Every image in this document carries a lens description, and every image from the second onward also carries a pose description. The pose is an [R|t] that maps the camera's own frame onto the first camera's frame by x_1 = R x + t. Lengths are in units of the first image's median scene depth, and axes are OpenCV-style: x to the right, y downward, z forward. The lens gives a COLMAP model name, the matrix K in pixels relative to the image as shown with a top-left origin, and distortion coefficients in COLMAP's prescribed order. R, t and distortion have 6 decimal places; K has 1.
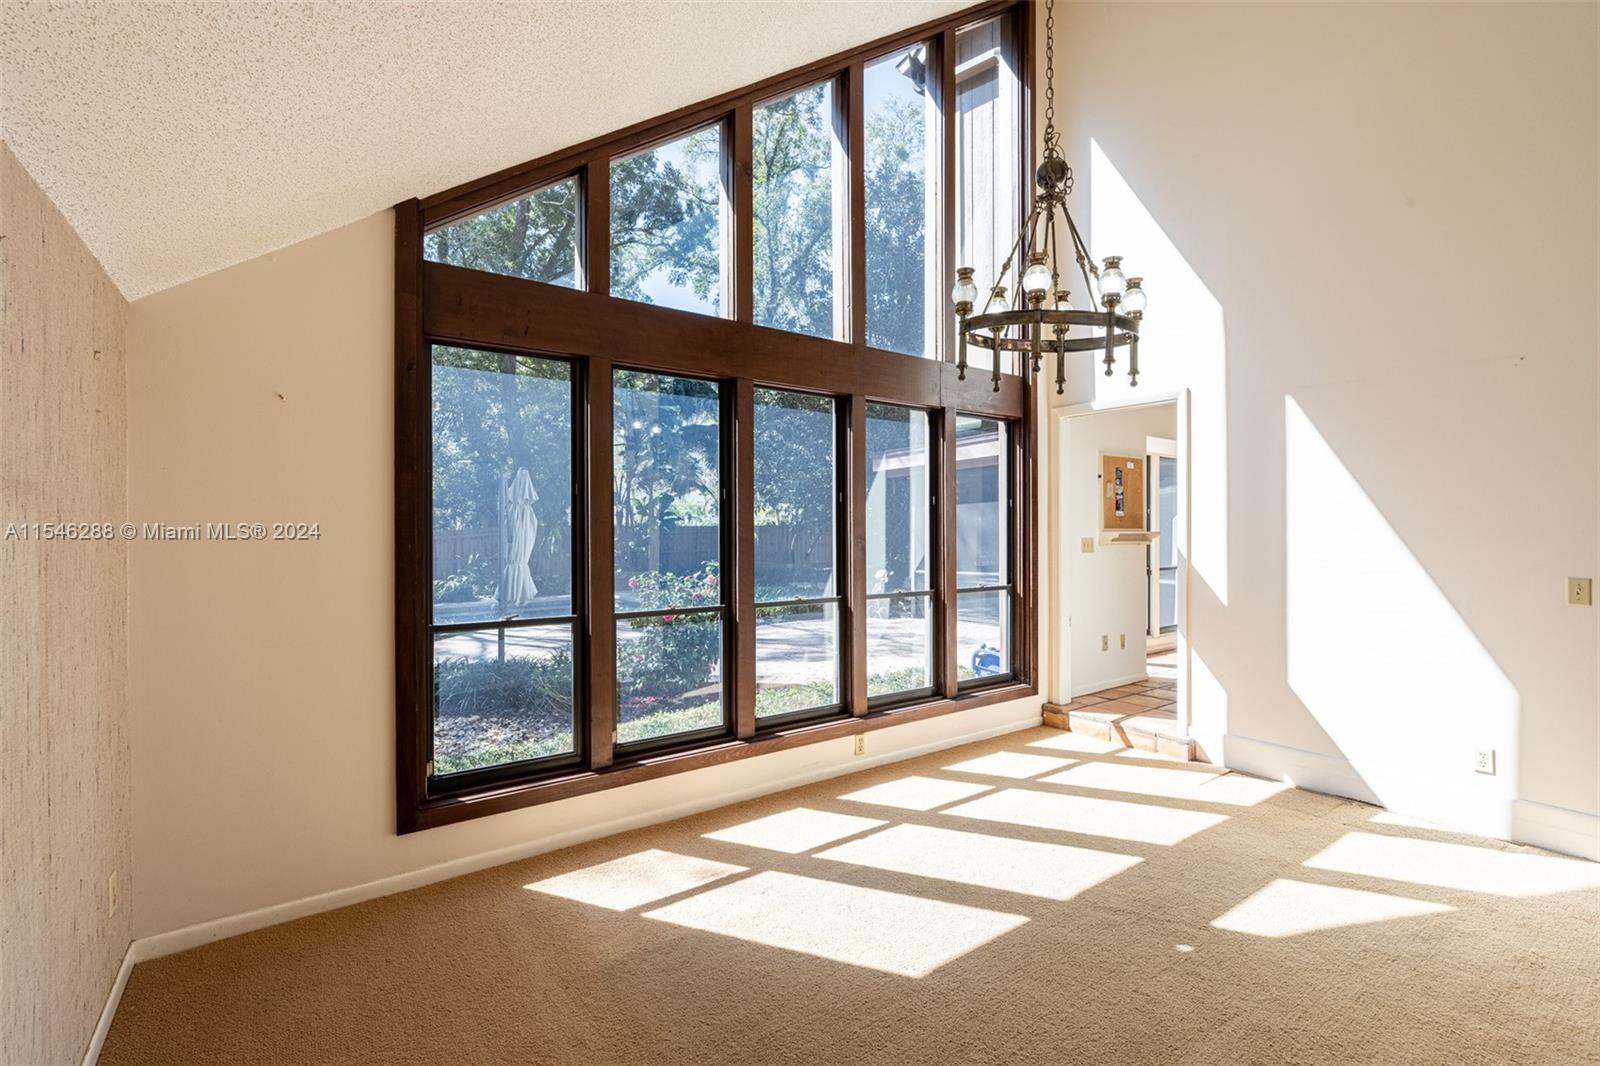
lens RADIAL K [[712.1, 0, 800.9], [0, 712.1, 531.7], [0, 0, 1]] dist [-0.000919, 0.000432]
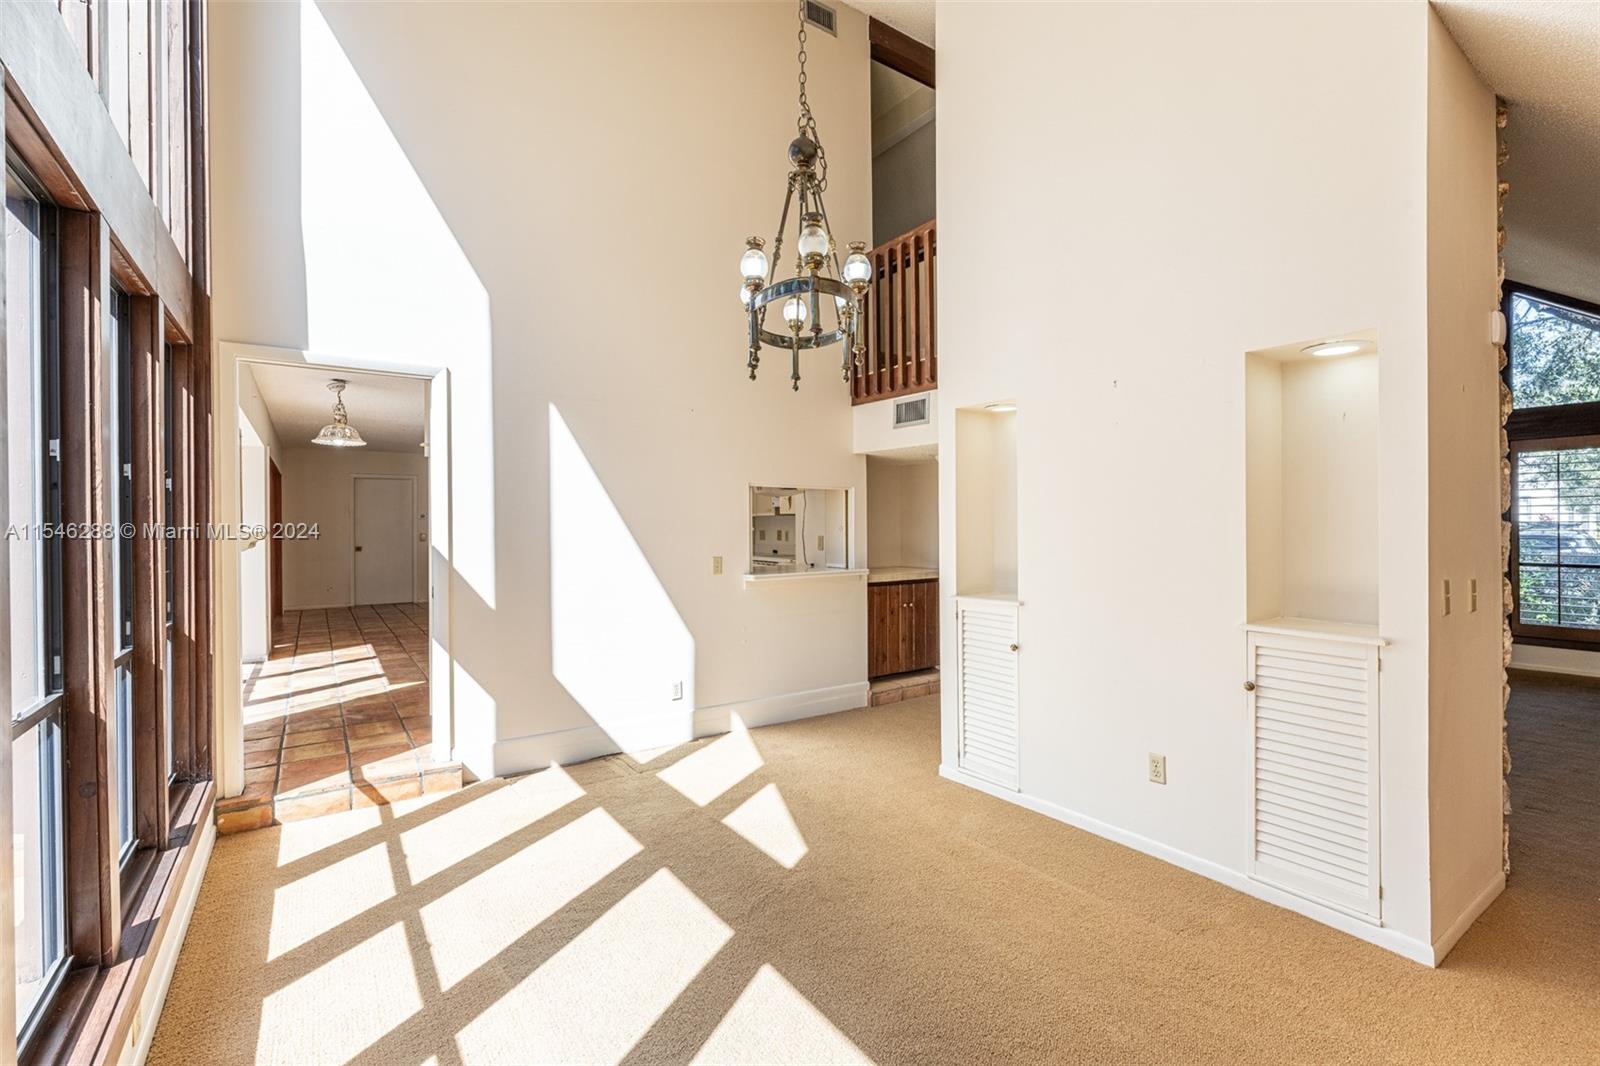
lens RADIAL K [[712.1, 0, 800.9], [0, 712.1, 531.7], [0, 0, 1]] dist [-0.000919, 0.000432]
pose [[0.010827, -0.007210, 0.999915, -0.415321], [0.006188, 0.999955, 0.007143, -0.001745], [-0.999922, 0.006110, 0.010871, 0.693640]]
